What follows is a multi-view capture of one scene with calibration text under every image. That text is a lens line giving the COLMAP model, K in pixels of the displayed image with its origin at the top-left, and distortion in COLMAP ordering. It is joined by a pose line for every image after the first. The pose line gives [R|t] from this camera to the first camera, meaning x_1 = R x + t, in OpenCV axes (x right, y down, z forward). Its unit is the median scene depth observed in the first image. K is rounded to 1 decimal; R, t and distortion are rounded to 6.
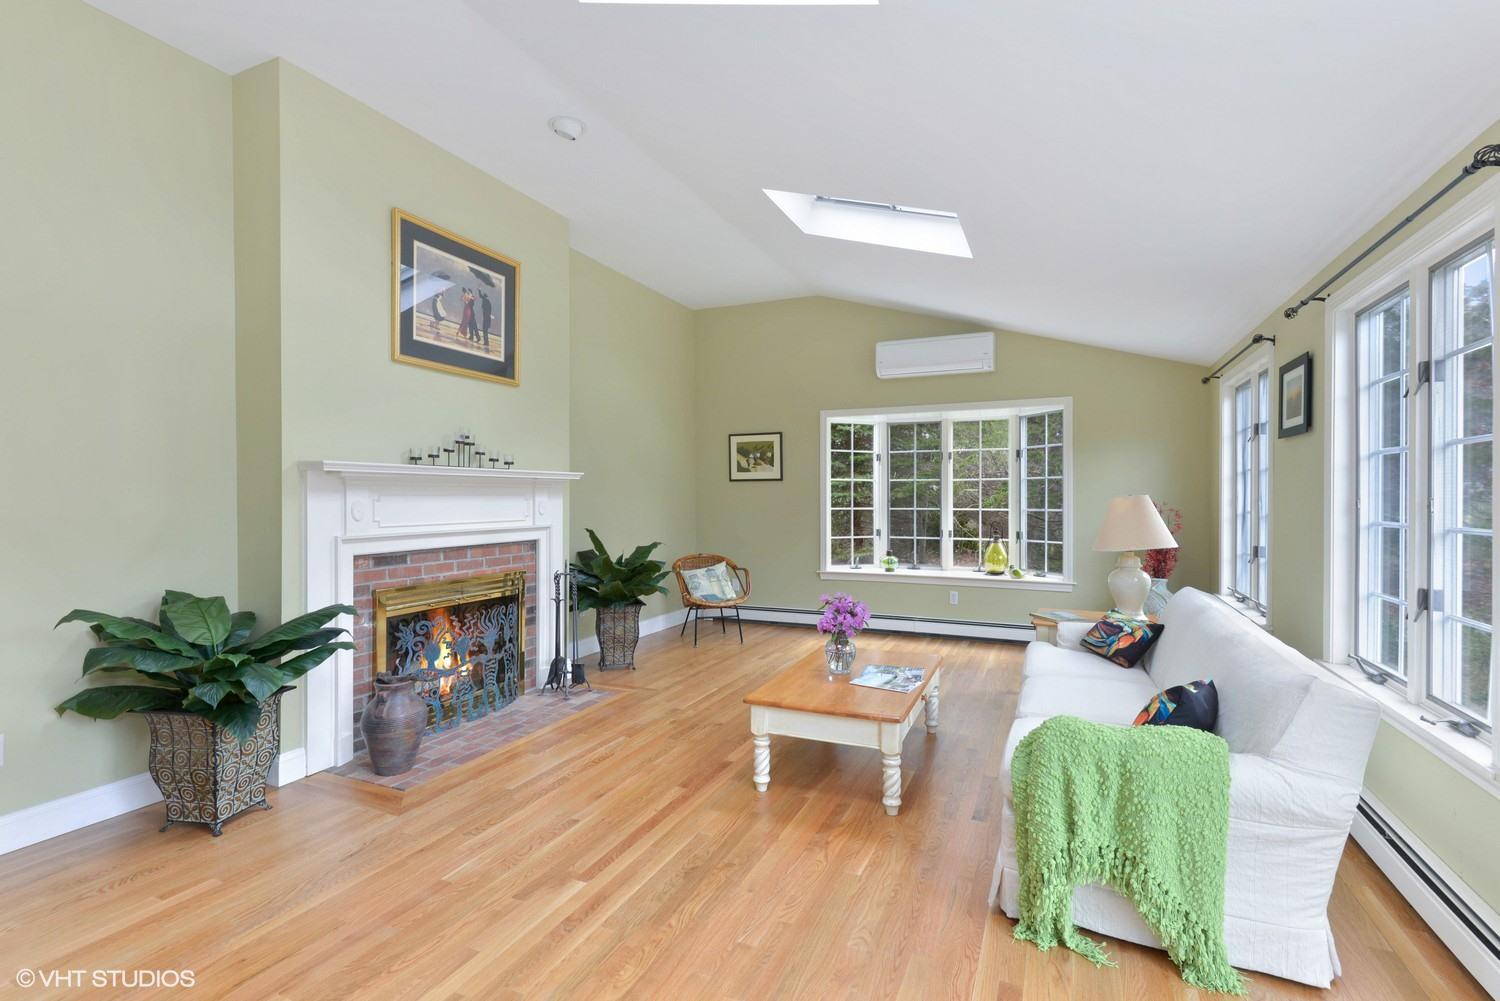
lens RADIAL K [[685.4, 0, 748.5], [0, 685.4, 497.3], [0, 0, 1]] dist [0.003560, 0.000069]
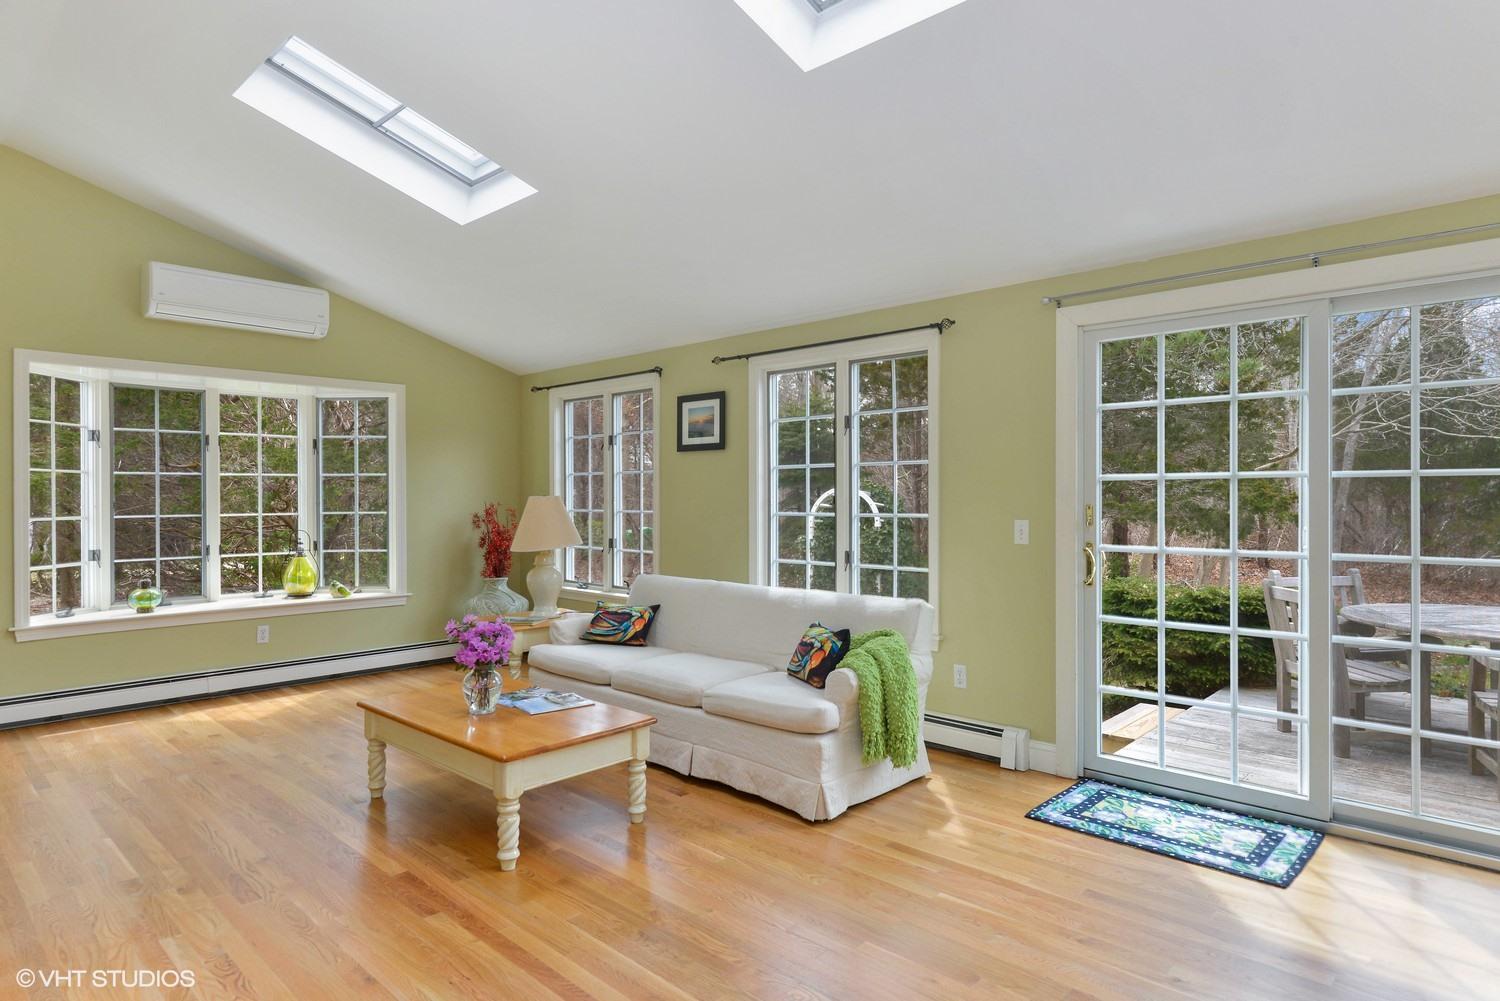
lens RADIAL K [[841.4, 0, 749.1], [0, 841.4, 506.5], [0, 0, 1]] dist [0.004624, 0.000916]
pose [[0.326502, -0.009307, 0.945151, -0.392898], [0.003219, 0.999957, 0.008735, 0.002034], [-0.945191, 0.000190, 0.326518, 0.207955]]
